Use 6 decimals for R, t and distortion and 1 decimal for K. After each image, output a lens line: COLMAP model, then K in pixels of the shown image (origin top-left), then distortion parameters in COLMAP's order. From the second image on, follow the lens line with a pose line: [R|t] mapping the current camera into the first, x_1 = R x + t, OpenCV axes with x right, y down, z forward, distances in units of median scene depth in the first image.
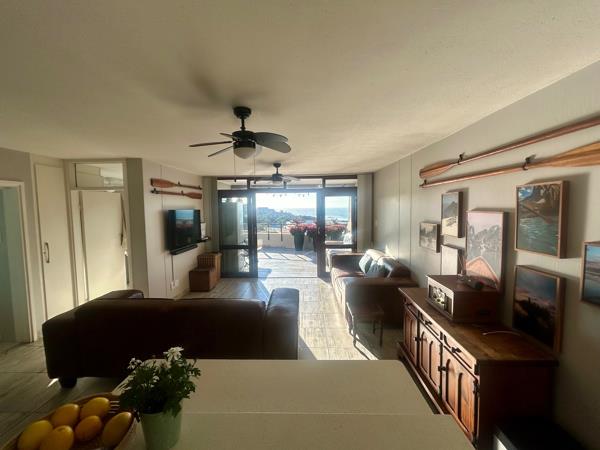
lens RADIAL K [[255.8, 0, 302.0], [0, 255.8, 223.2], [0, 0, 1]] dist [0.000424, 0.001070]
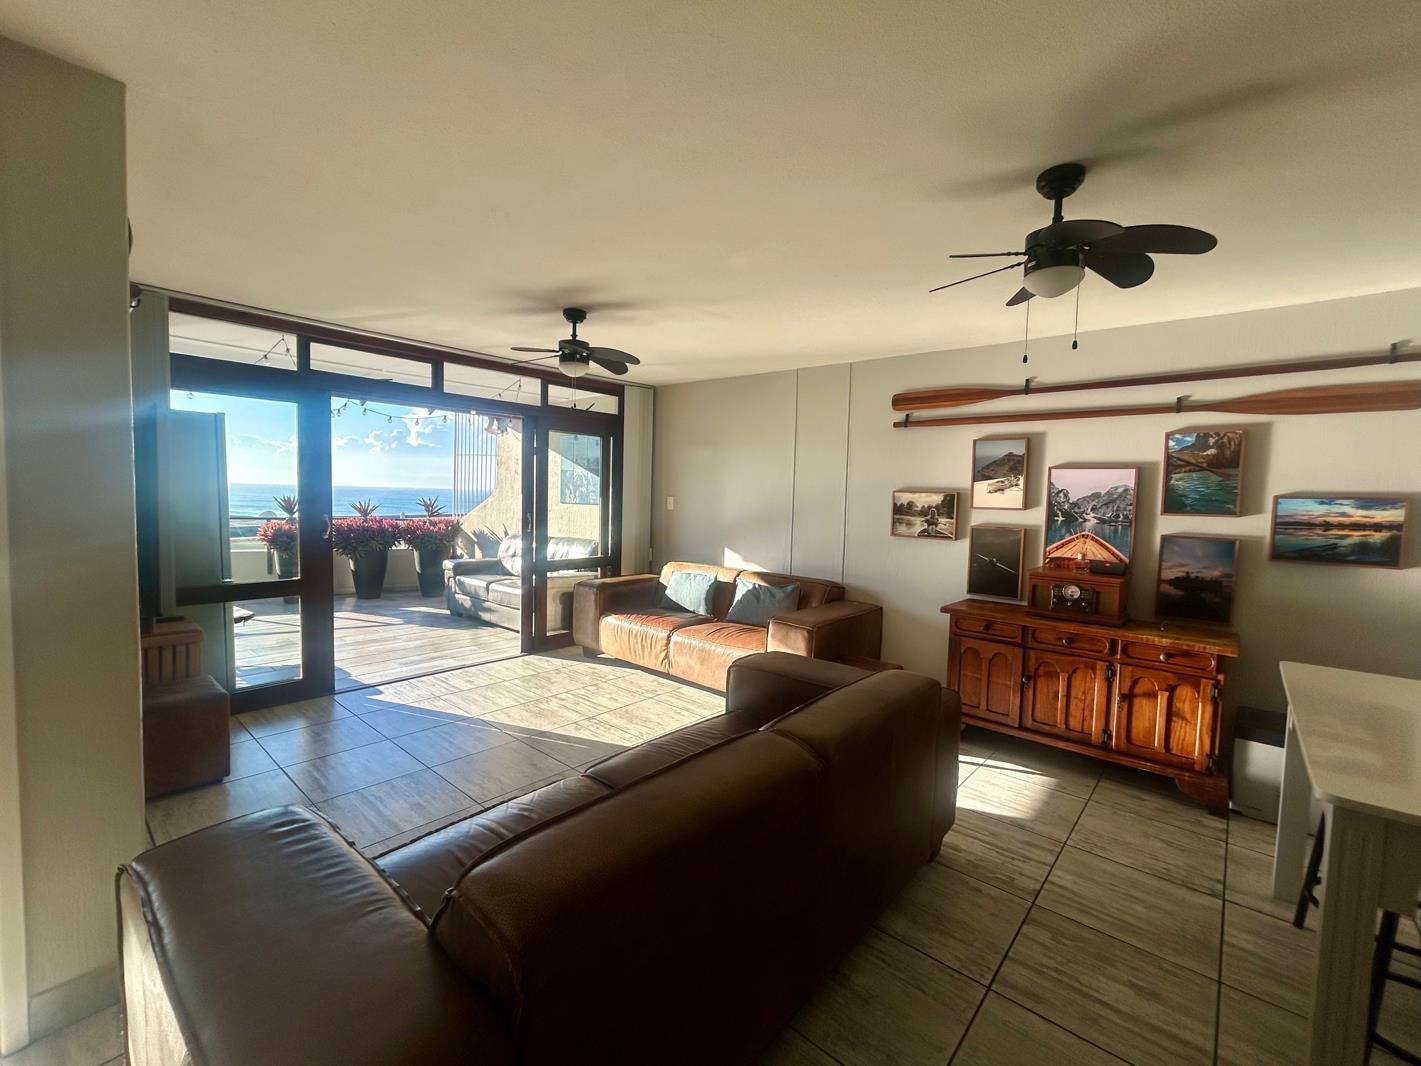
lens RADIAL K [[605.8, 0, 715.2], [0, 605.8, 528.7], [0, 0, 1]] dist [0.000424, 0.001070]
pose [[0.639303, -0.016072, 0.768787, -1.031070], [0.014336, 0.999857, 0.008981, 0.078726], [-0.768821, 0.005280, 0.639442, 0.623541]]
